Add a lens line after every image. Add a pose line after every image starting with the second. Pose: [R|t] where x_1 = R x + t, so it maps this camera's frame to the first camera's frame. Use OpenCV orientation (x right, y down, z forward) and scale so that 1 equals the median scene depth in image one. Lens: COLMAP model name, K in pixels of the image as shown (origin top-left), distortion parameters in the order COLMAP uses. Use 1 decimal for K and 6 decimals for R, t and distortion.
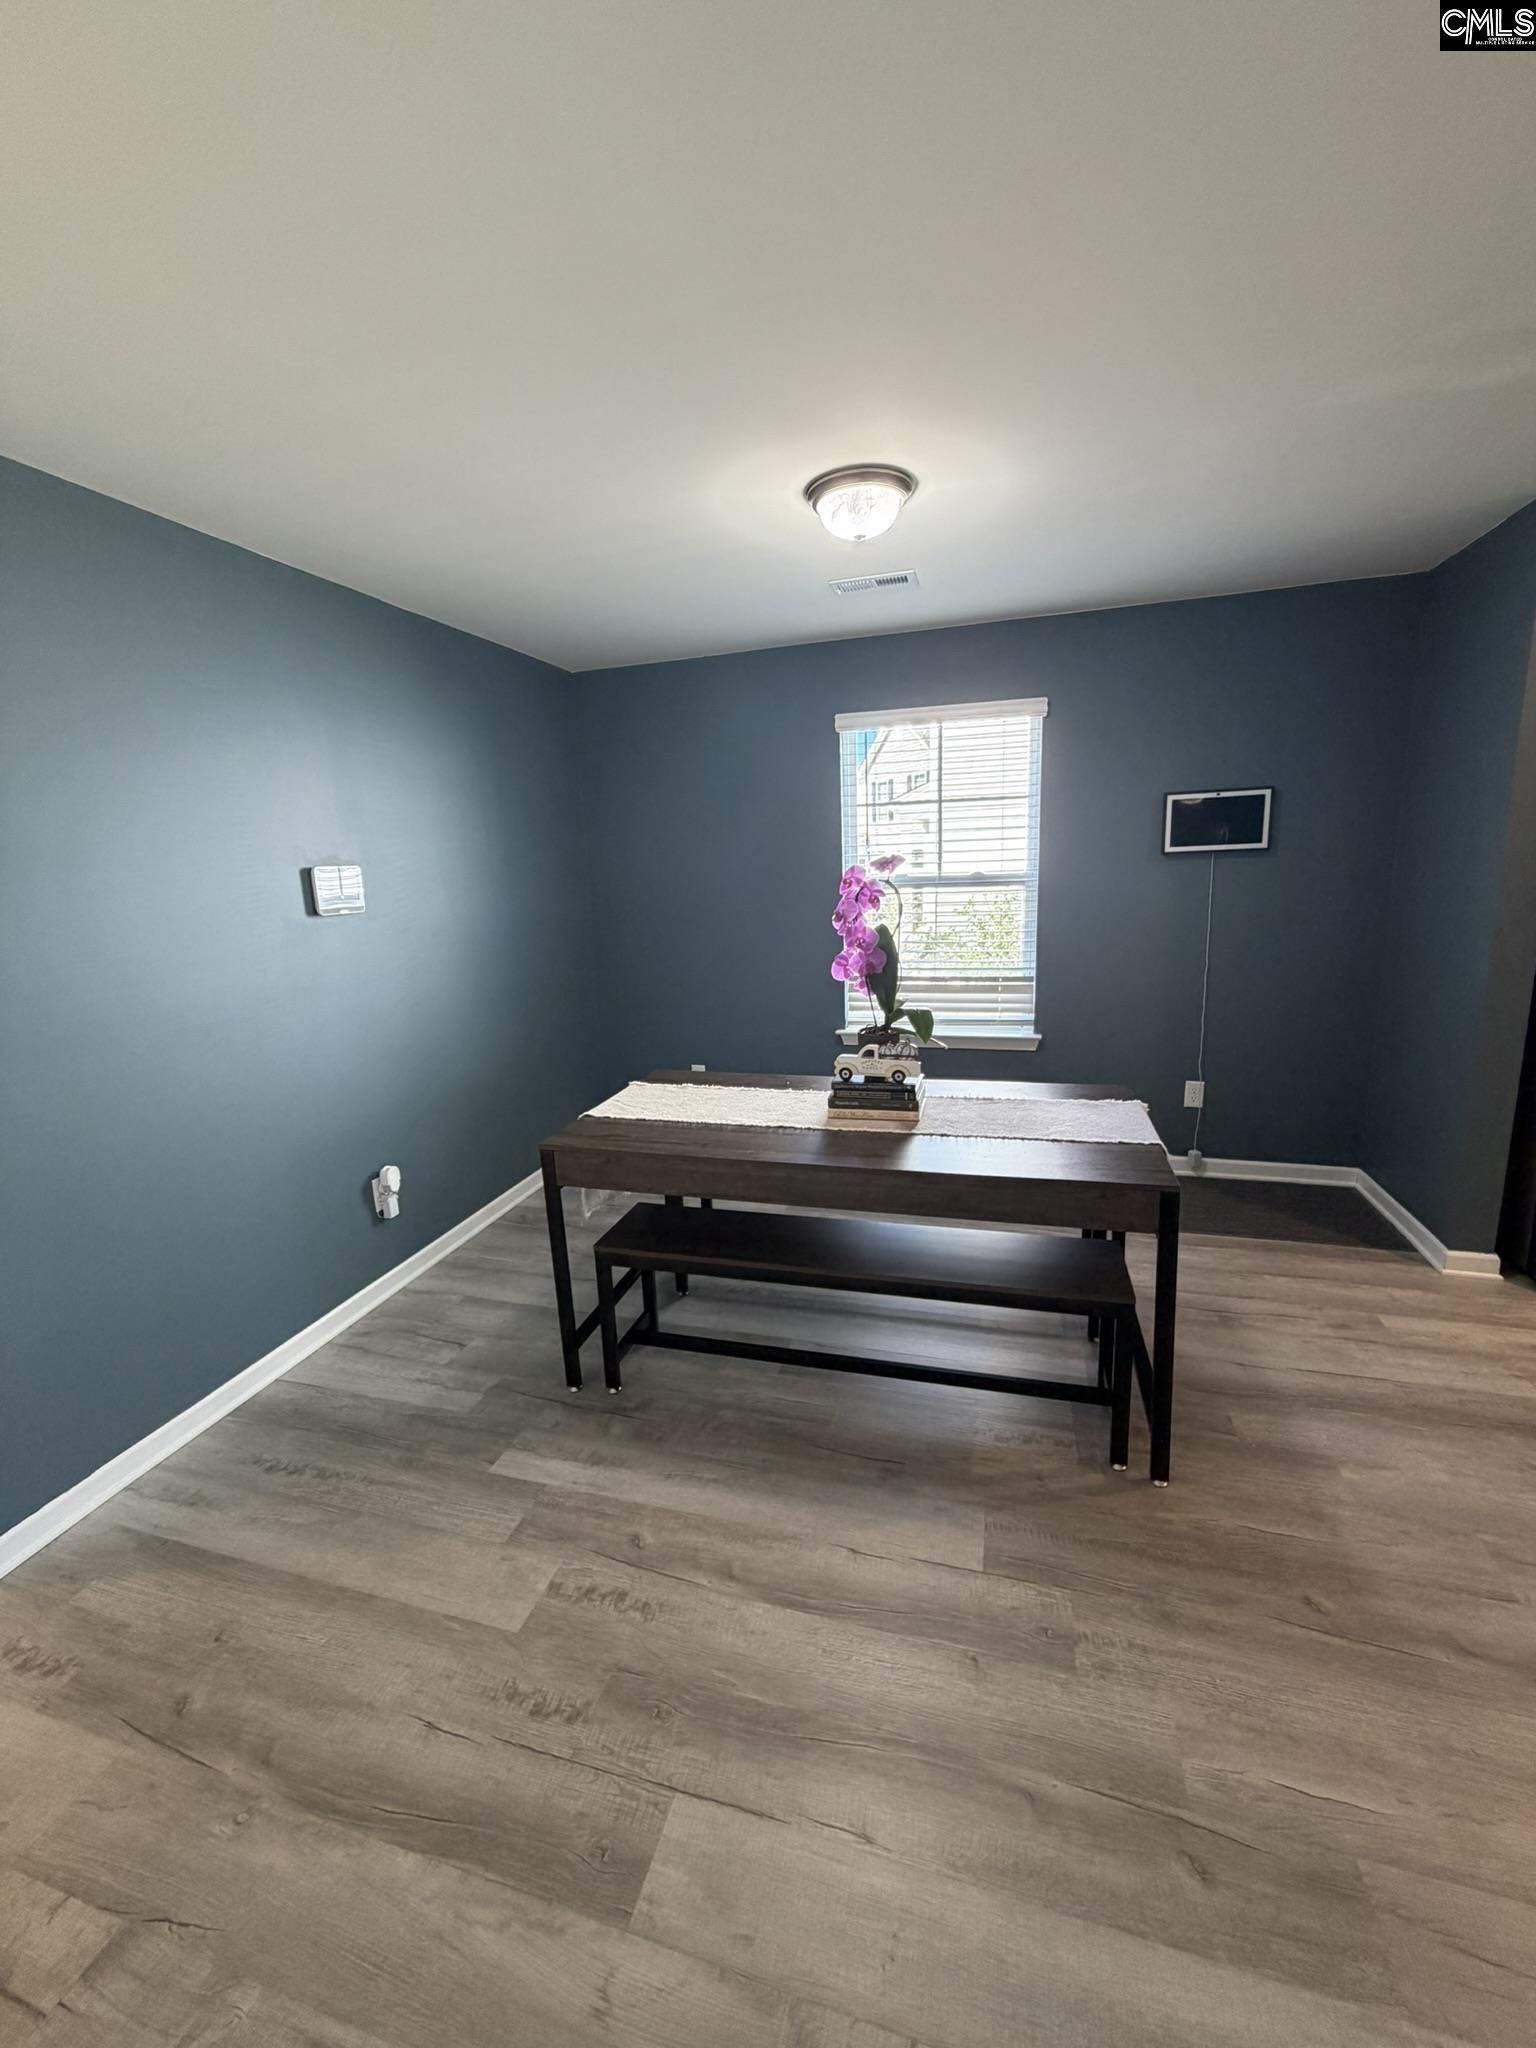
lens RADIAL K [[823.5, 0, 776.7], [0, 823.5, 1016.3], [0, 0, 1]] dist [-0.001853, 0.001077]
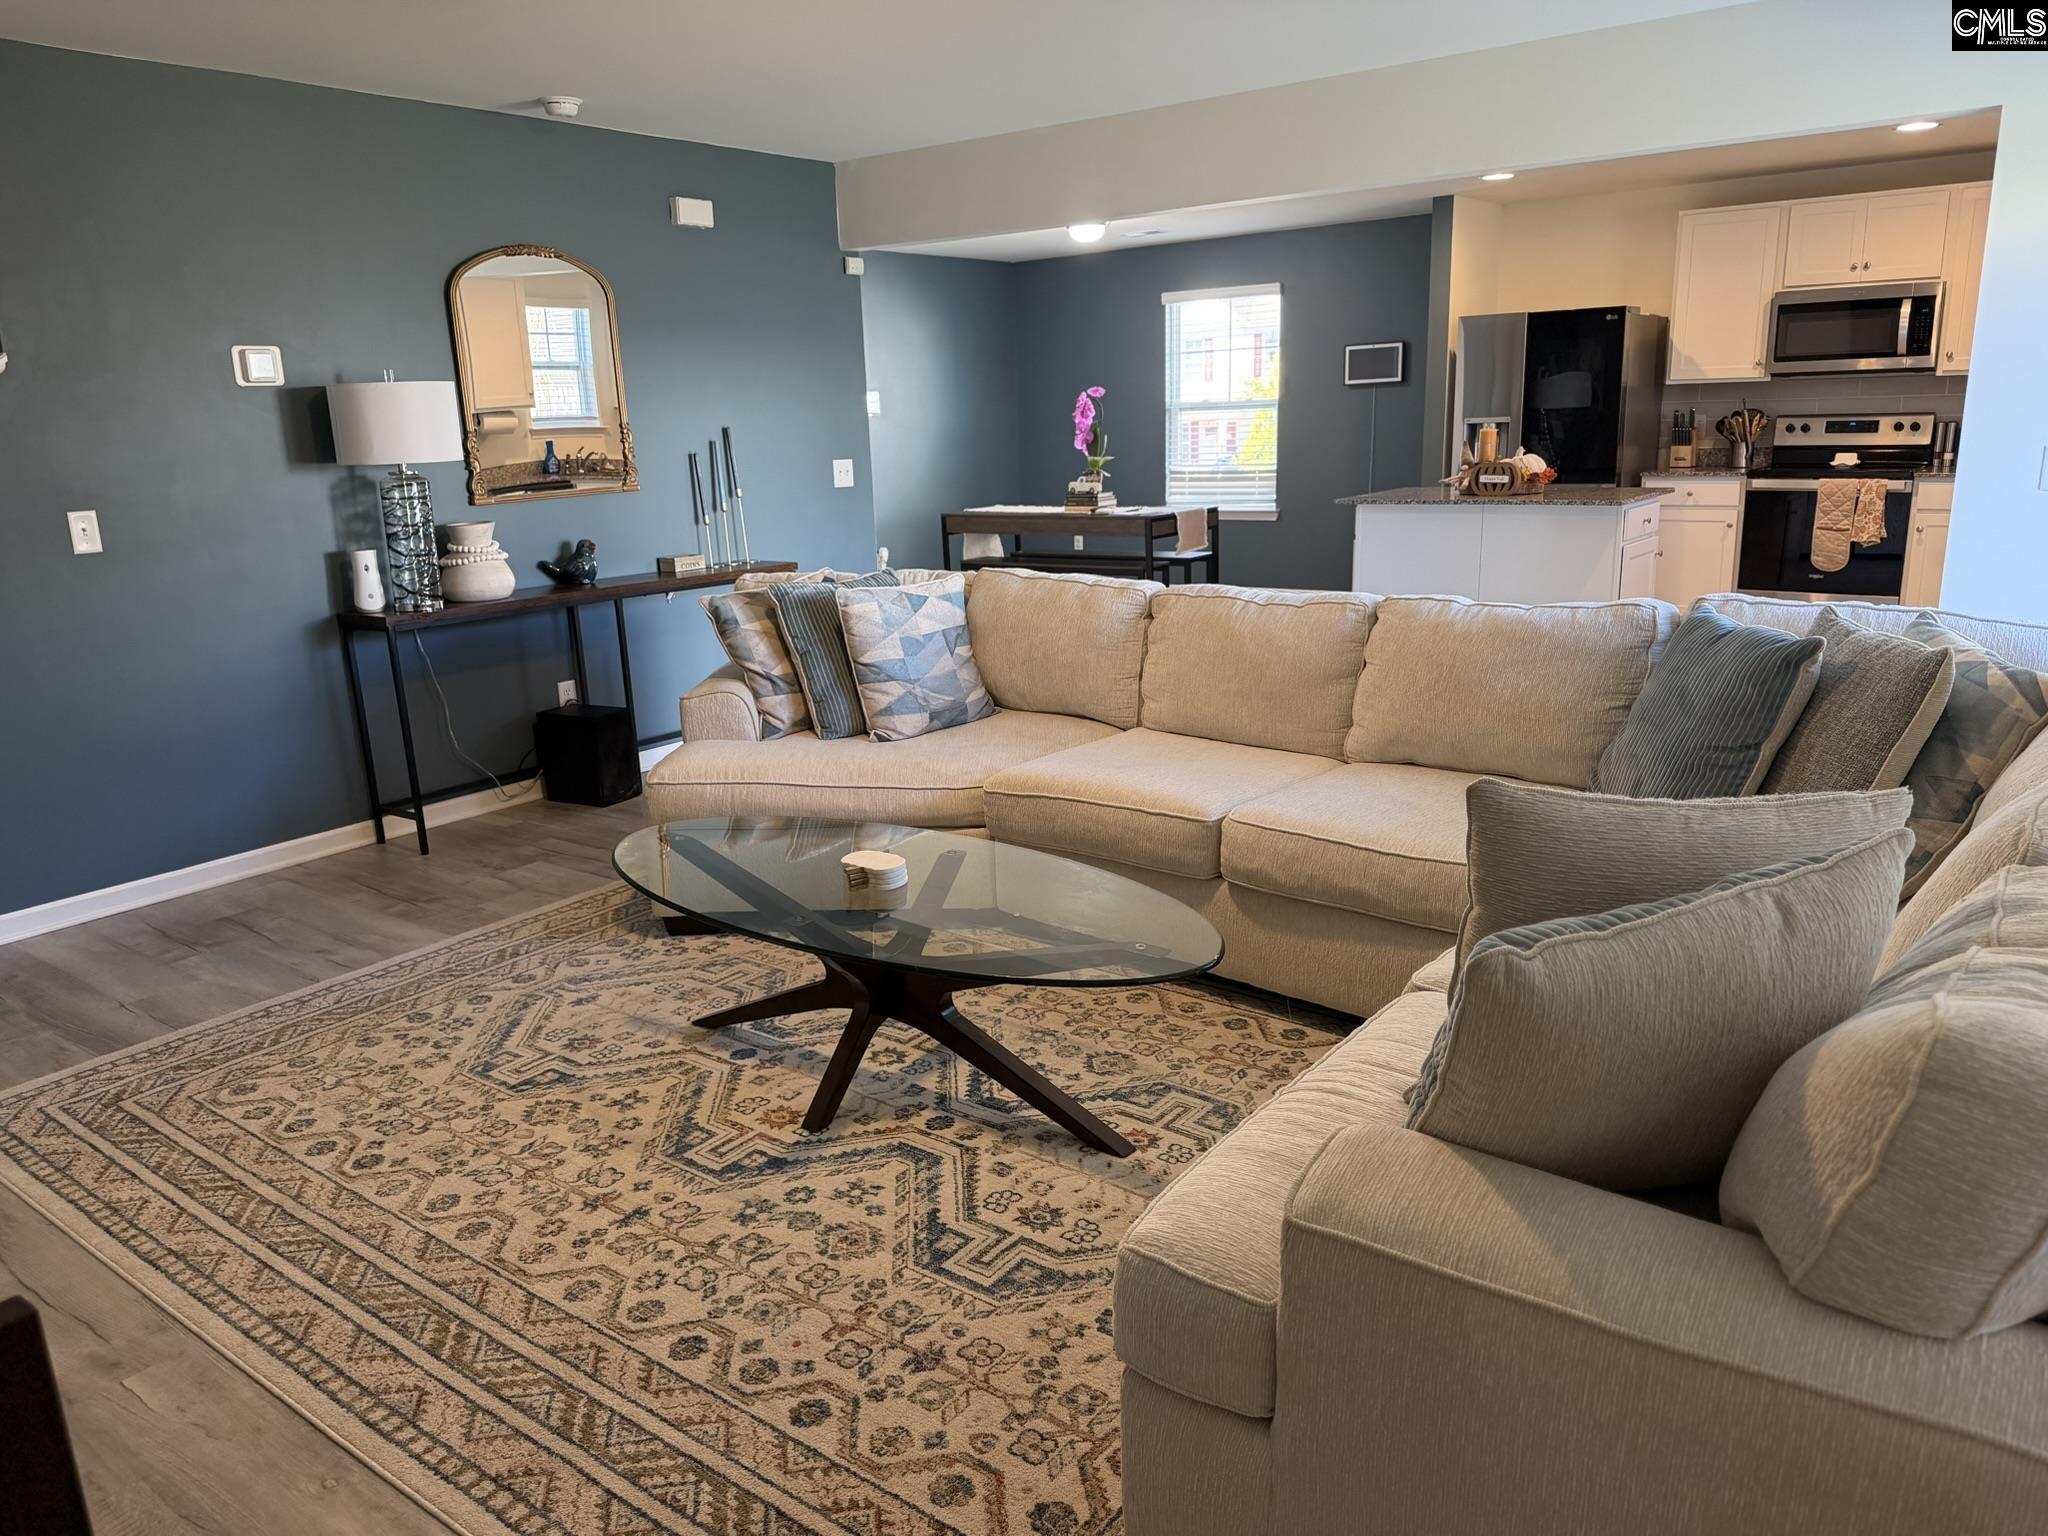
lens RADIAL K [[1418.7, 0, 1017.6], [0, 1418.7, 785.4], [0, 0, 1]] dist [0.003242, -0.016384]
pose [[0.934200, 0.094600, -0.343980, 1.480939], [-0.067339, 0.993628, 0.090379, 0.584816], [0.350338, -0.061269, 0.934617, -2.936211]]
